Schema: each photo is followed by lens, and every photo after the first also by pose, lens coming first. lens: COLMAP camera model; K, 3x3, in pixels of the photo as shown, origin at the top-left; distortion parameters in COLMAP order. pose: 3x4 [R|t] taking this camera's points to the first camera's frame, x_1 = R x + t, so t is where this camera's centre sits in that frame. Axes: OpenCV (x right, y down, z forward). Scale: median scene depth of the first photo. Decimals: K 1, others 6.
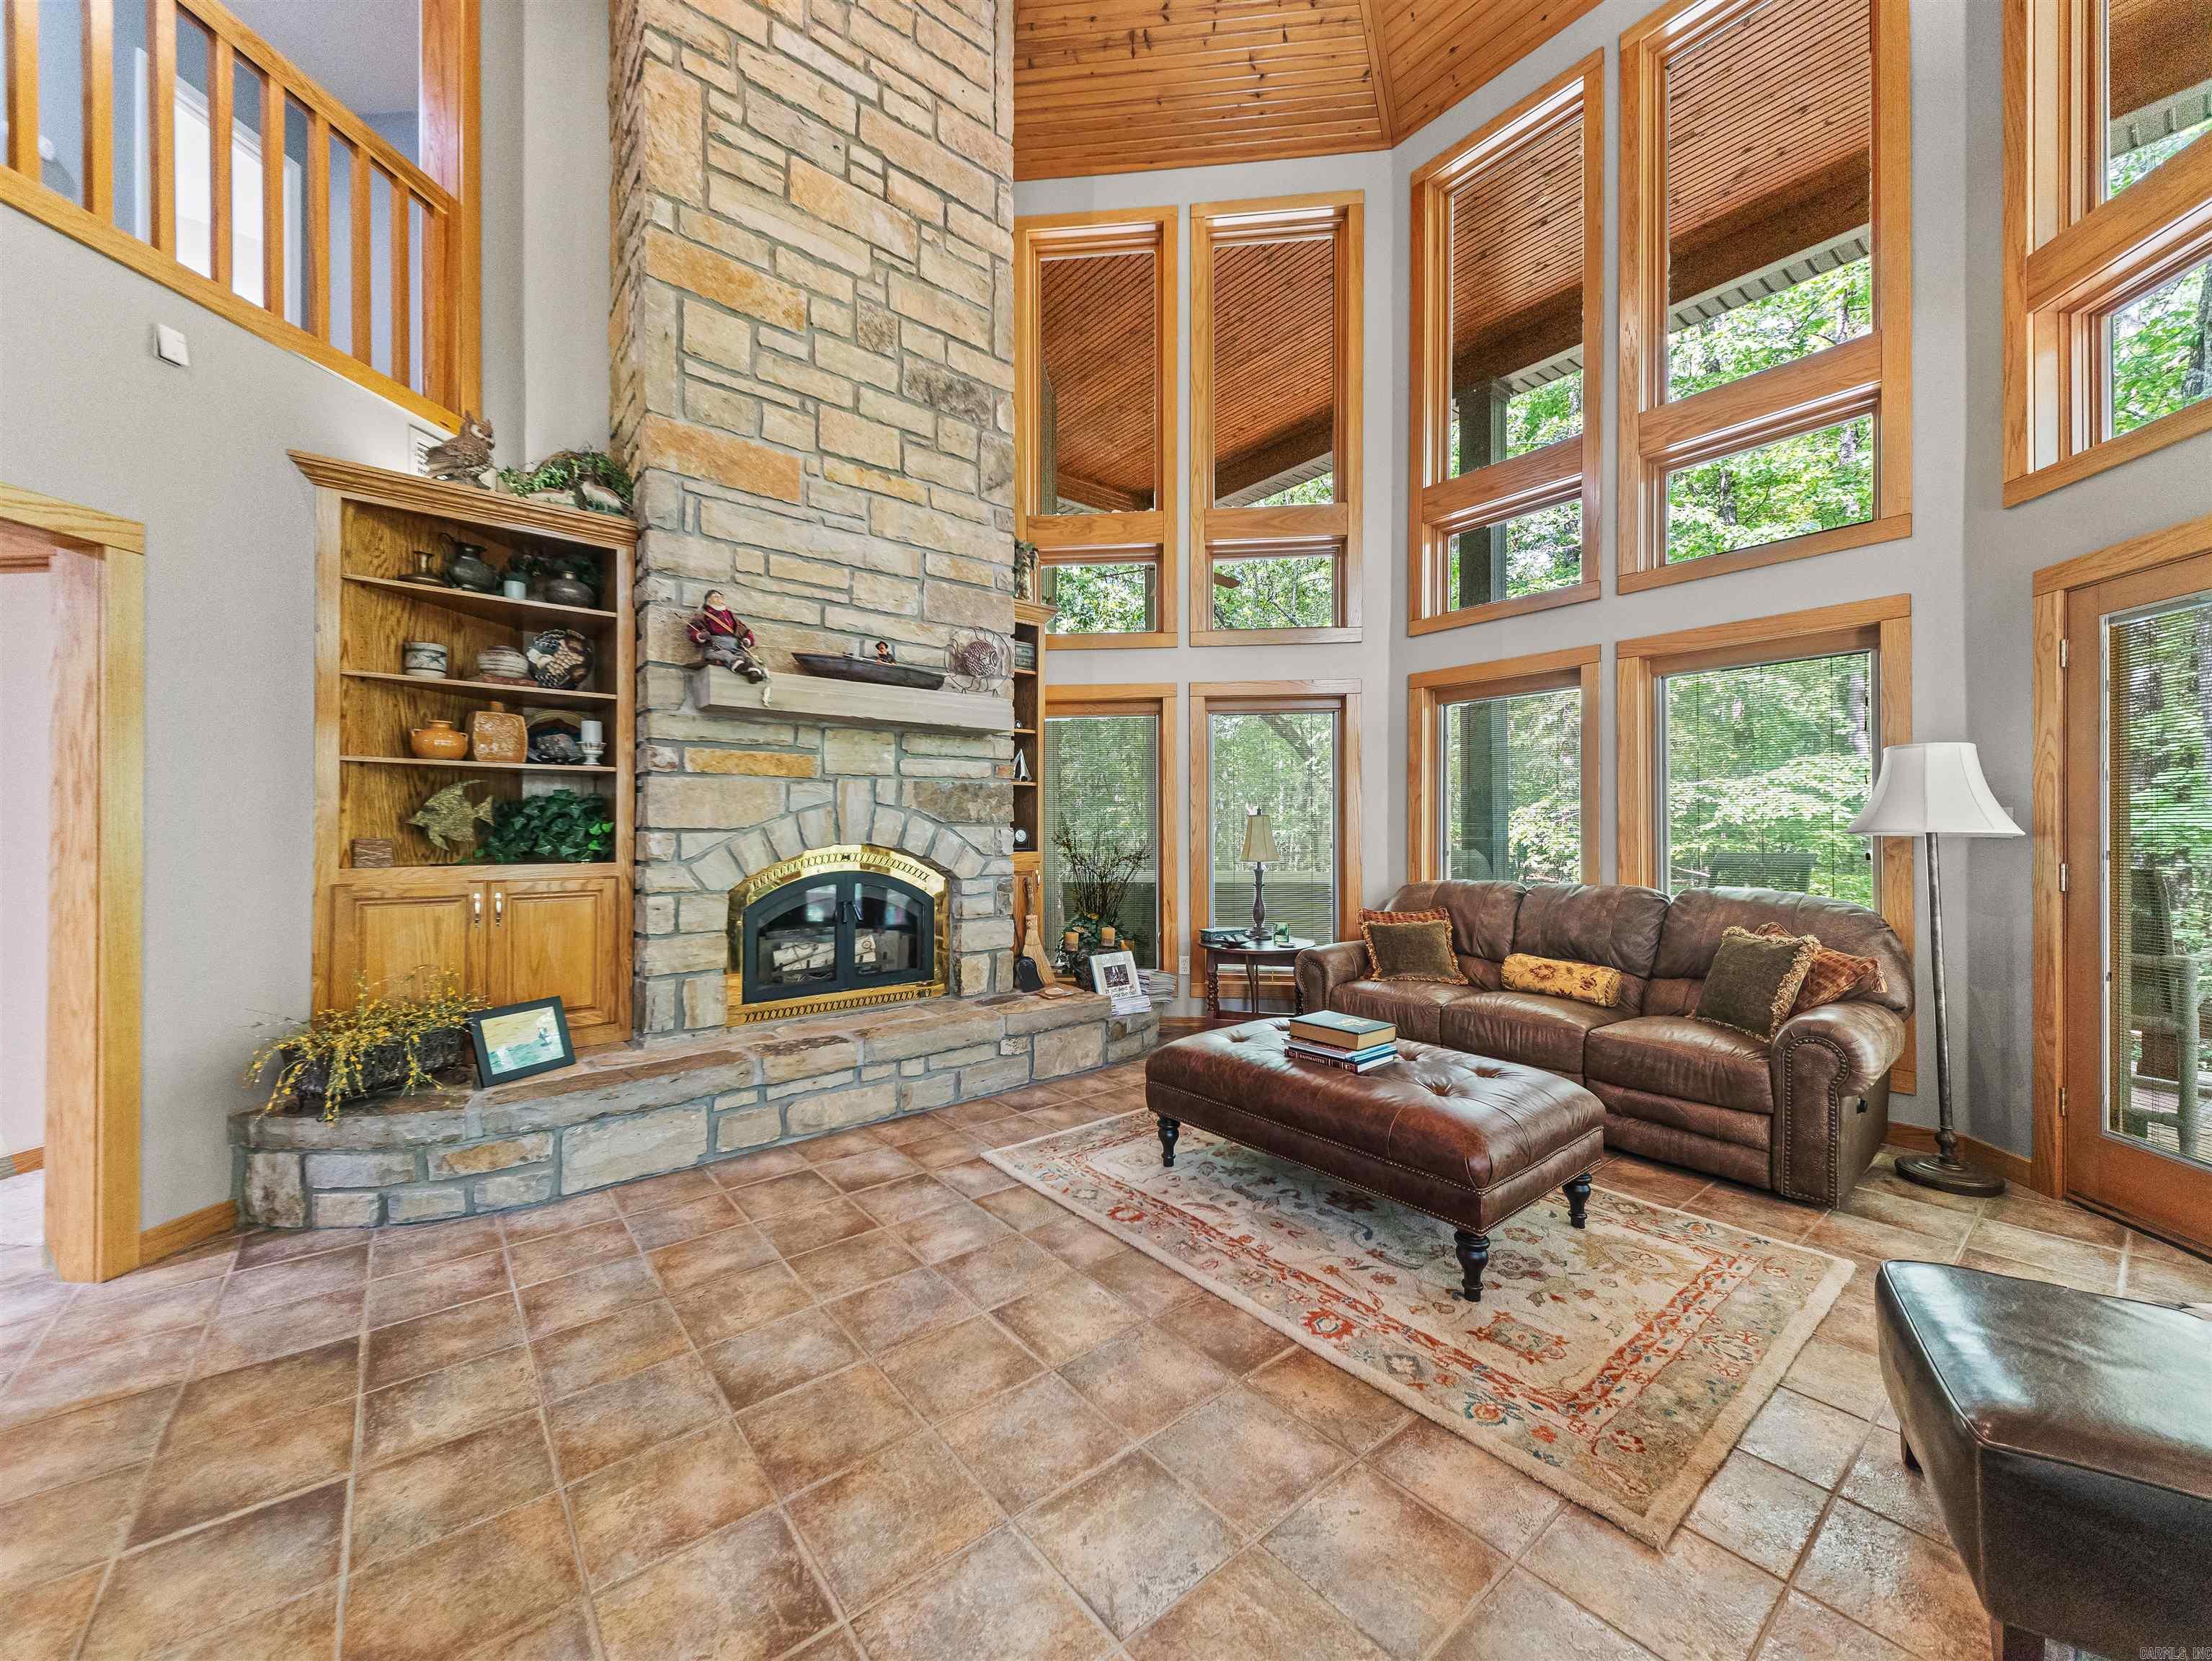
lens RADIAL K [[854.2, 0, 1107.9], [0, 854.2, 825.5], [0, 0, 1]] dist [0.025349, -0.006260]
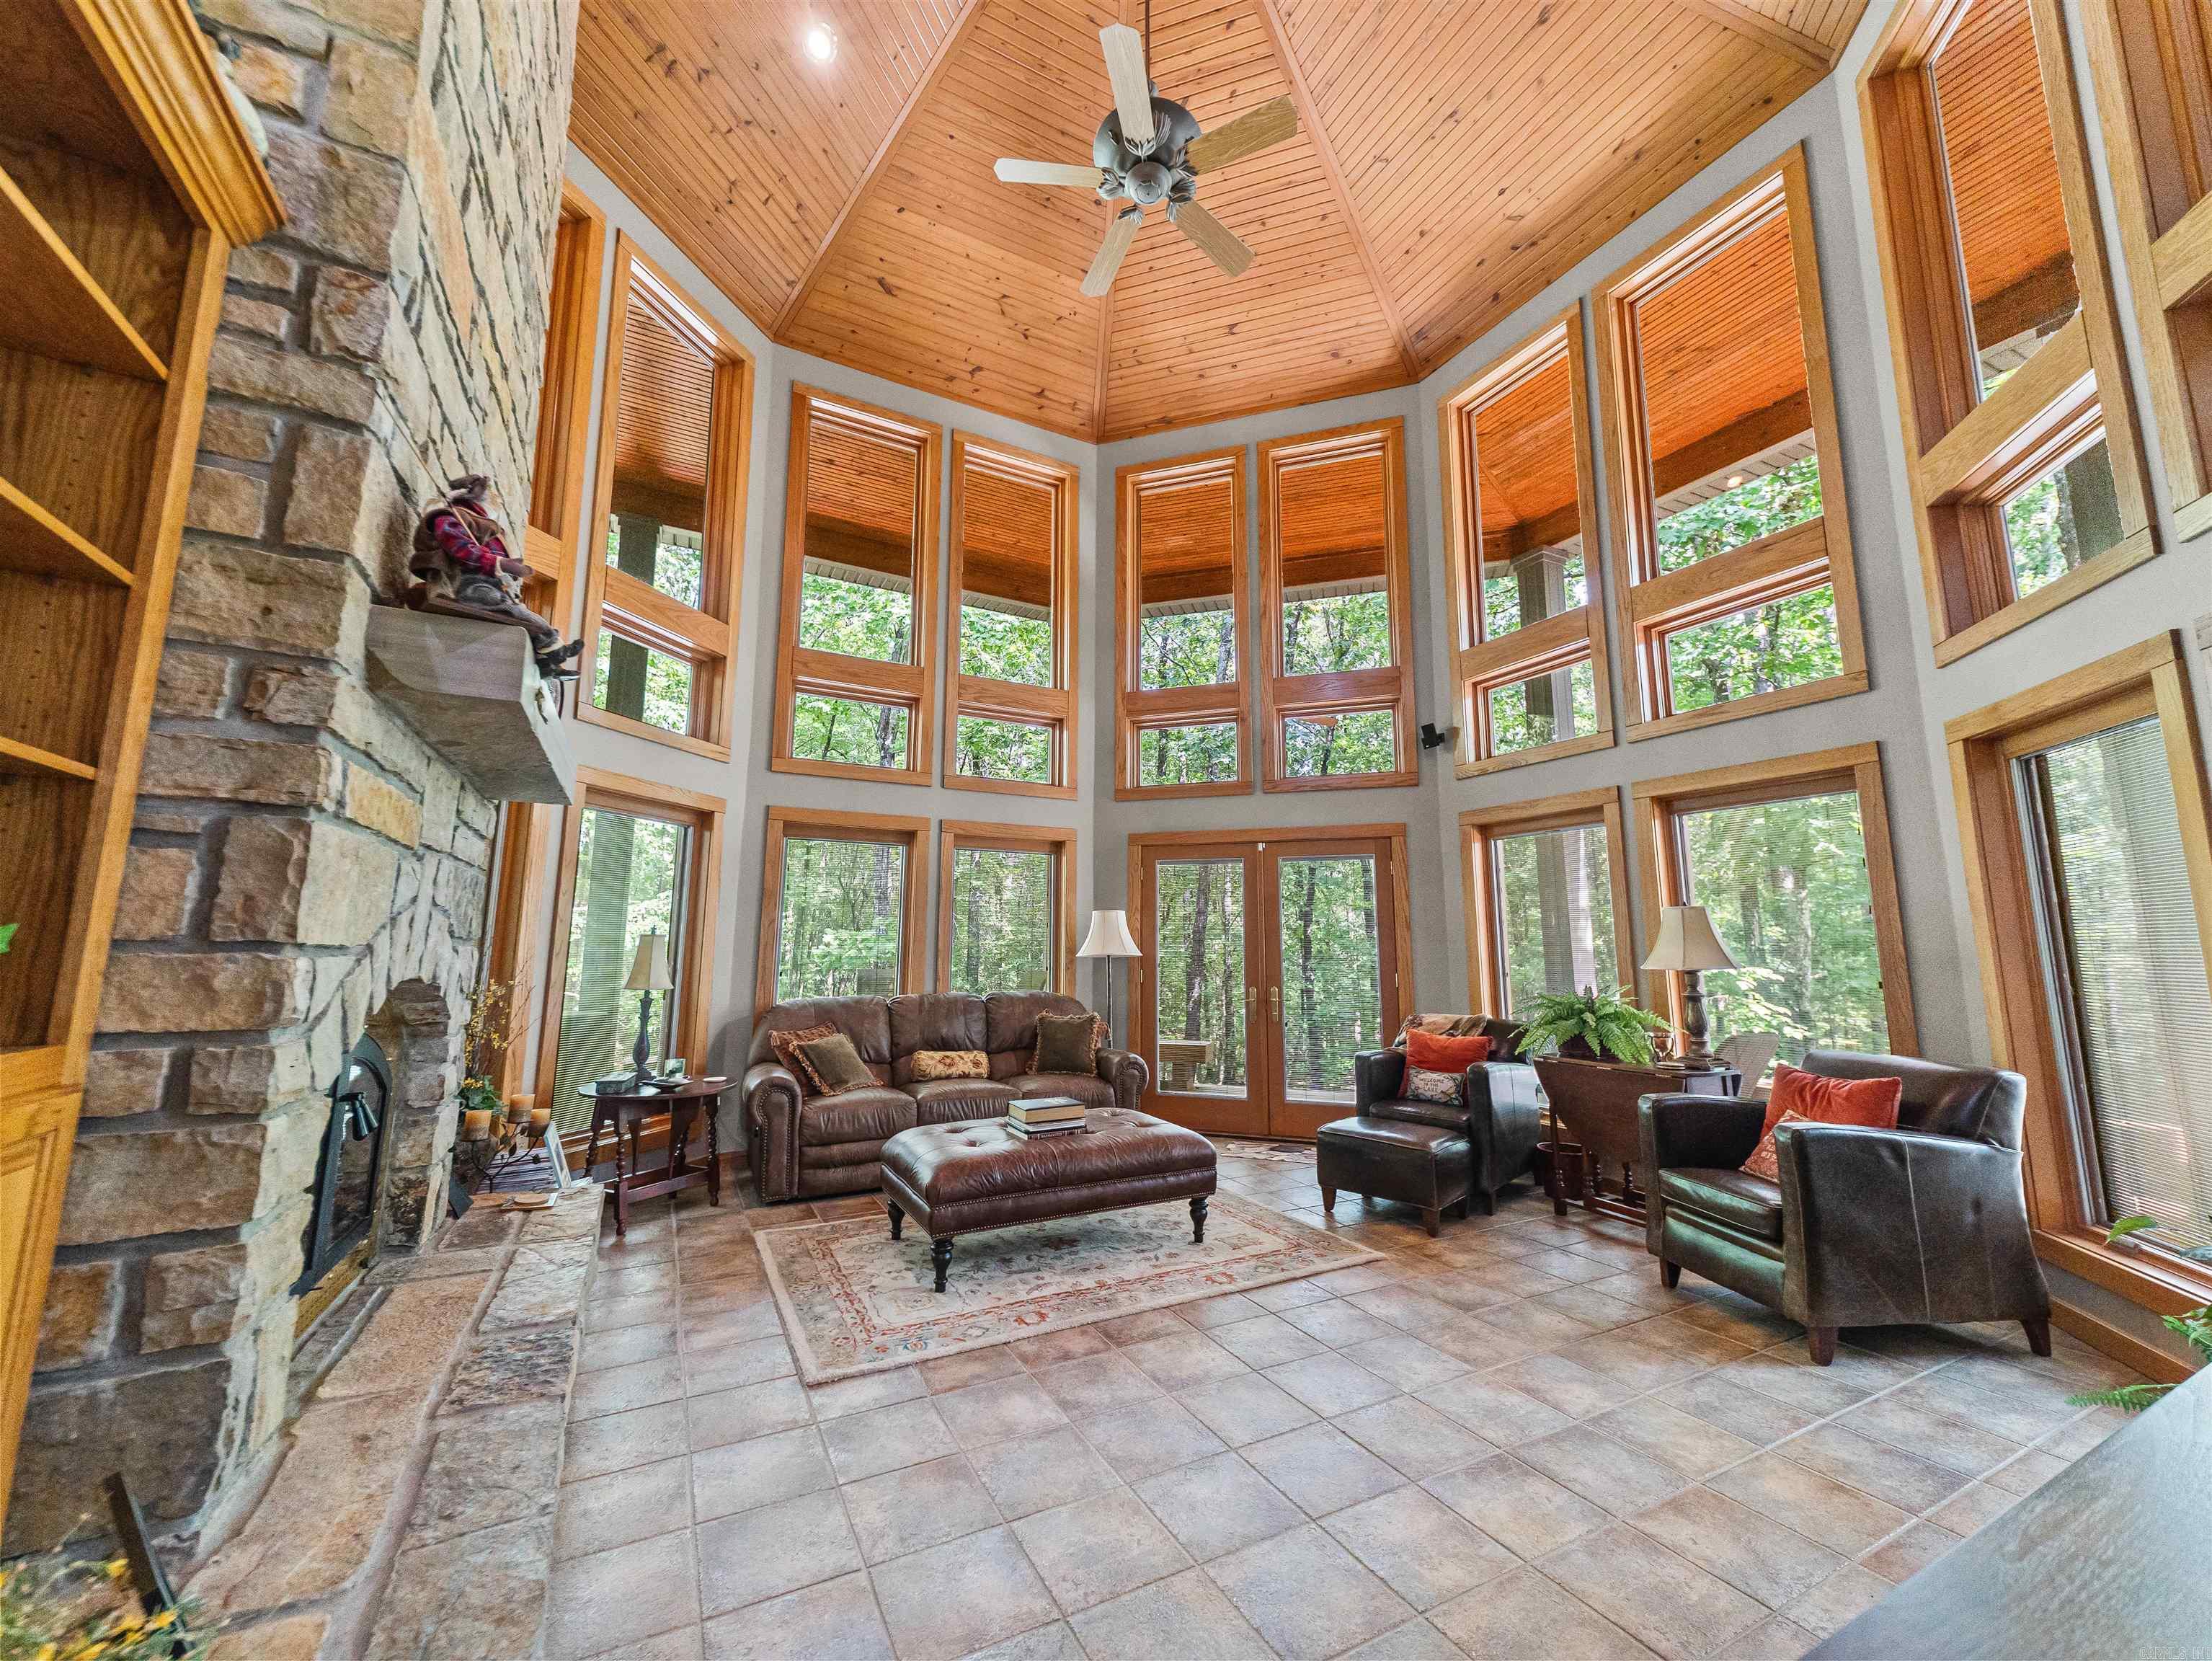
lens RADIAL K [[854.2, 0, 1104.1], [0, 854.2, 829.6], [0, 0, 1]] dist [0.025349, -0.006260]
pose [[0.203939, 0.140763, 0.968811, -0.830881], [-0.006541, 0.989783, -0.142433, 0.002333], [-0.978962, 0.022710, 0.202776, 0.521330]]
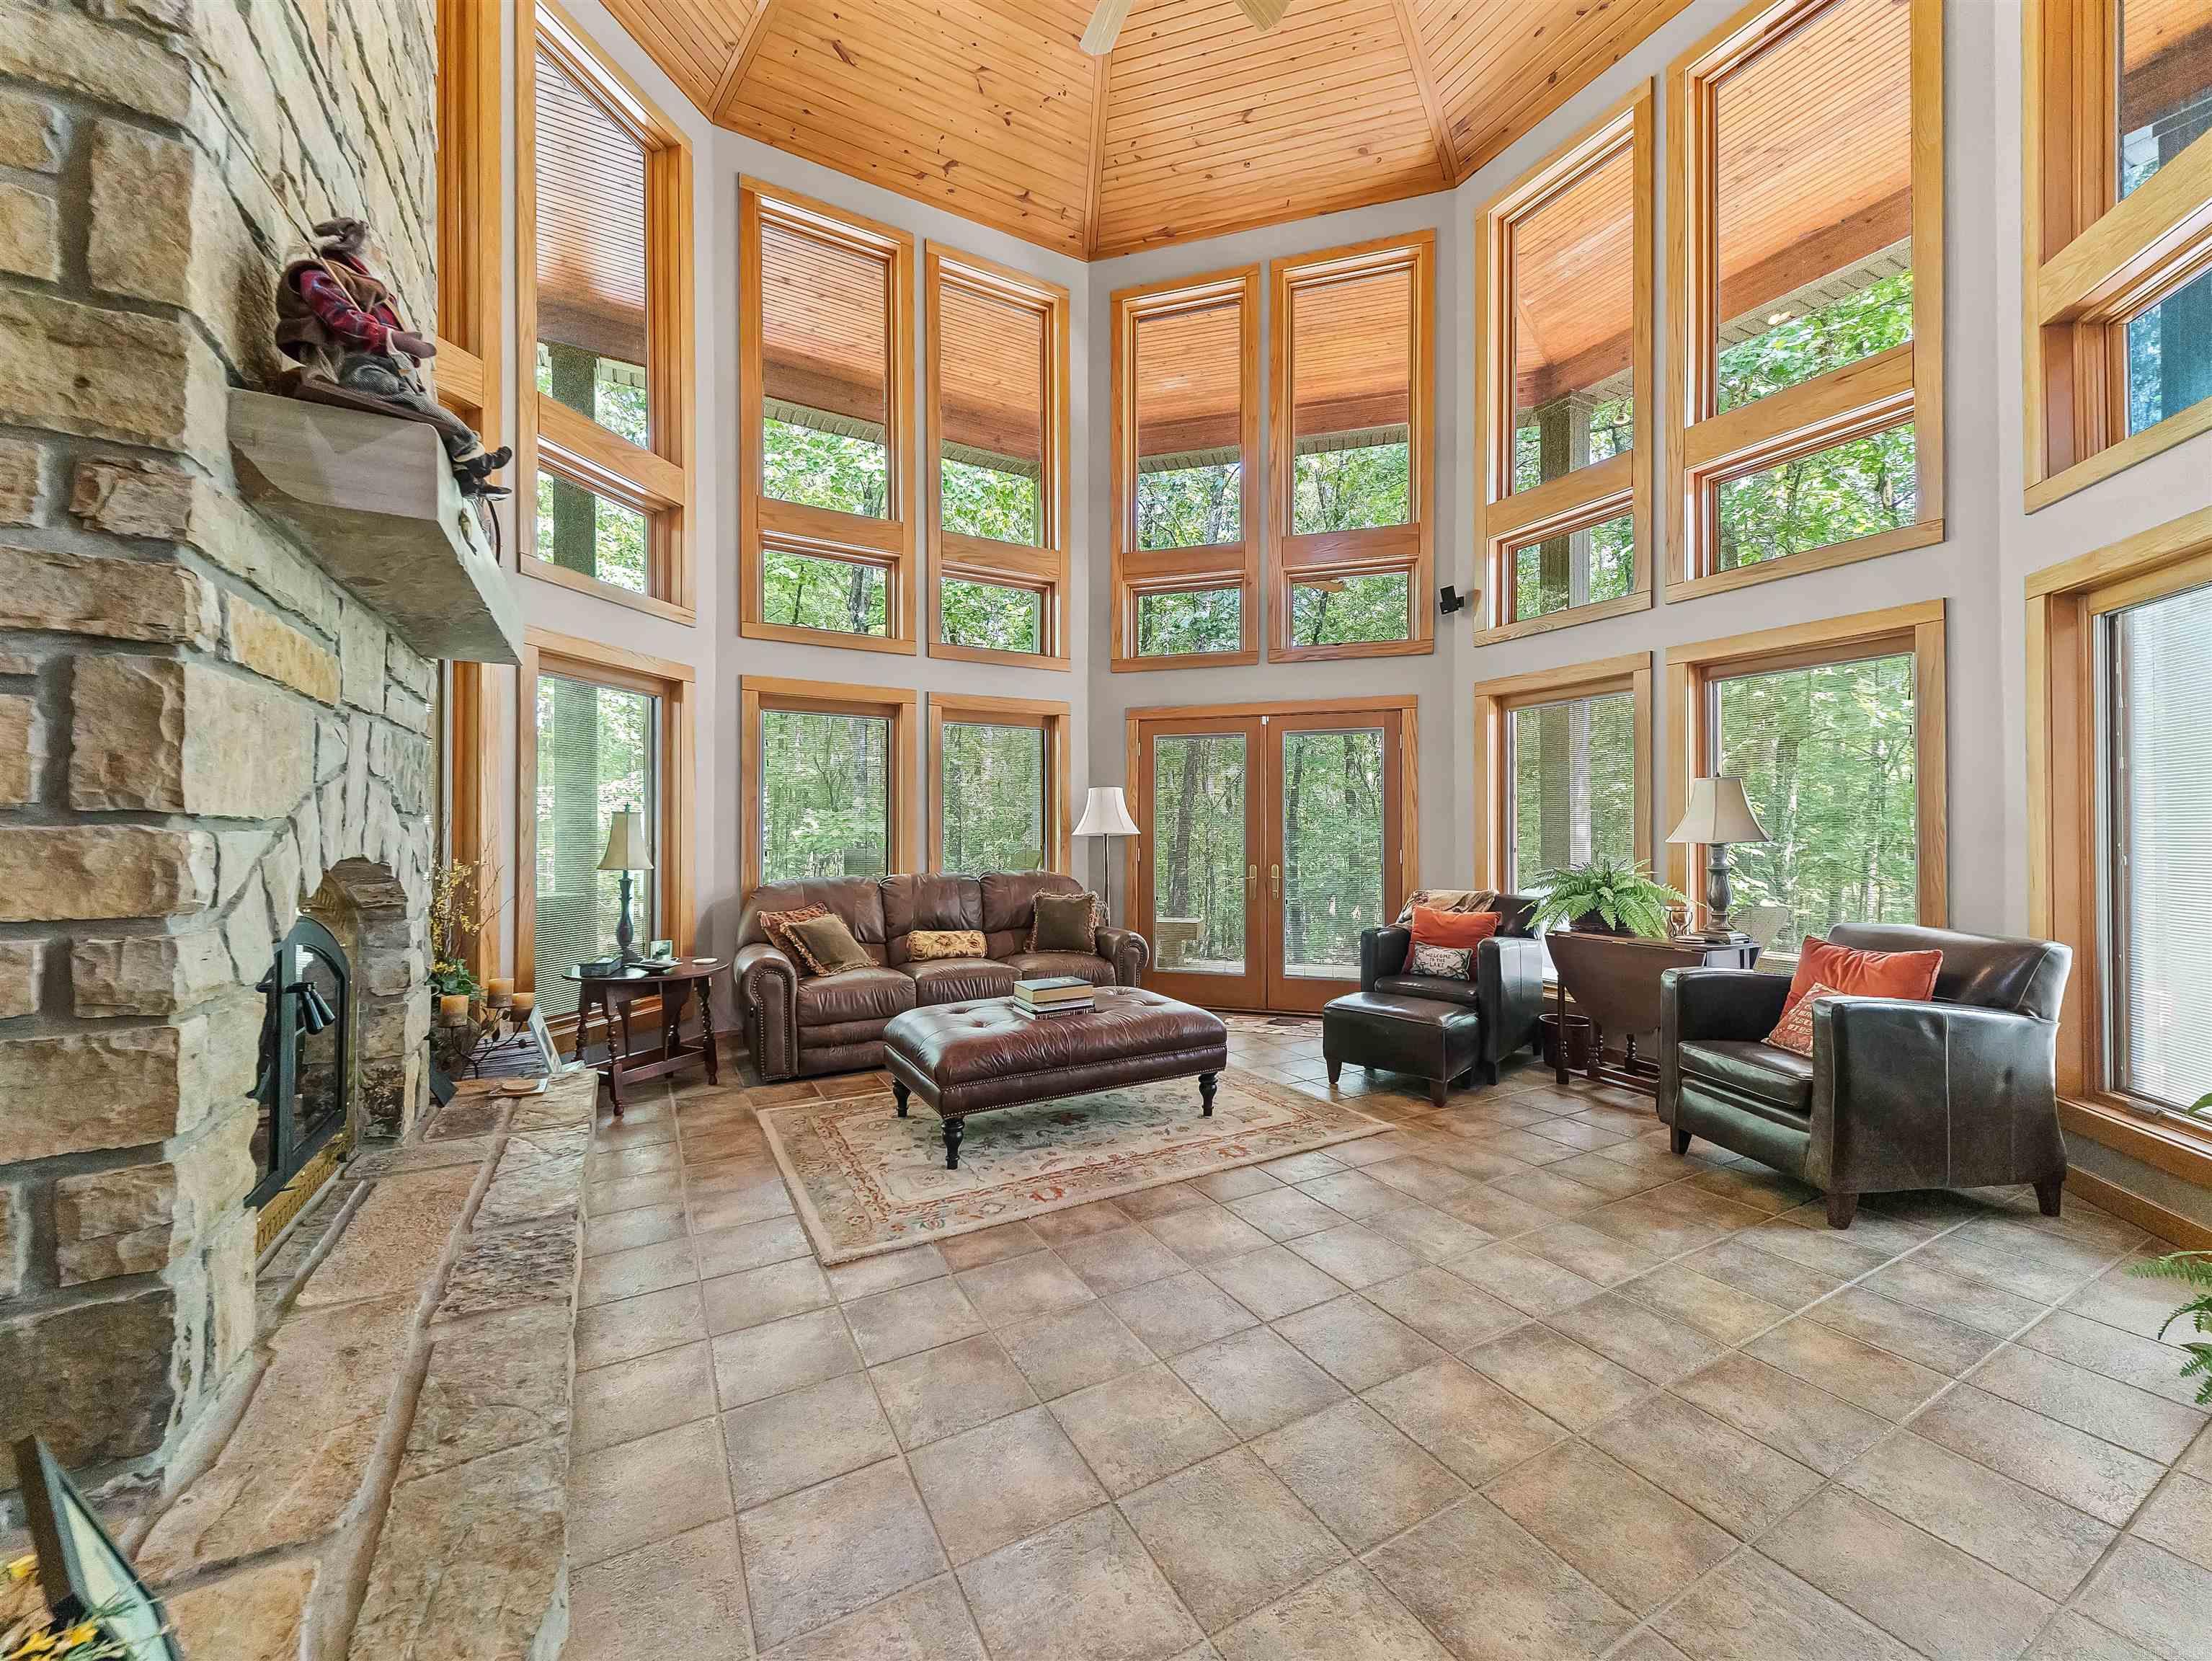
lens RADIAL K [[854.2, 0, 1101.9], [0, 854.2, 829.9], [0, 0, 1]] dist [0.025349, -0.006260]
pose [[0.180181, 0.003050, 0.983629, -0.770465], [-0.002195, 0.999994, -0.002699, 0.005933], [-0.983631, -0.001673, 0.180187, 0.570800]]
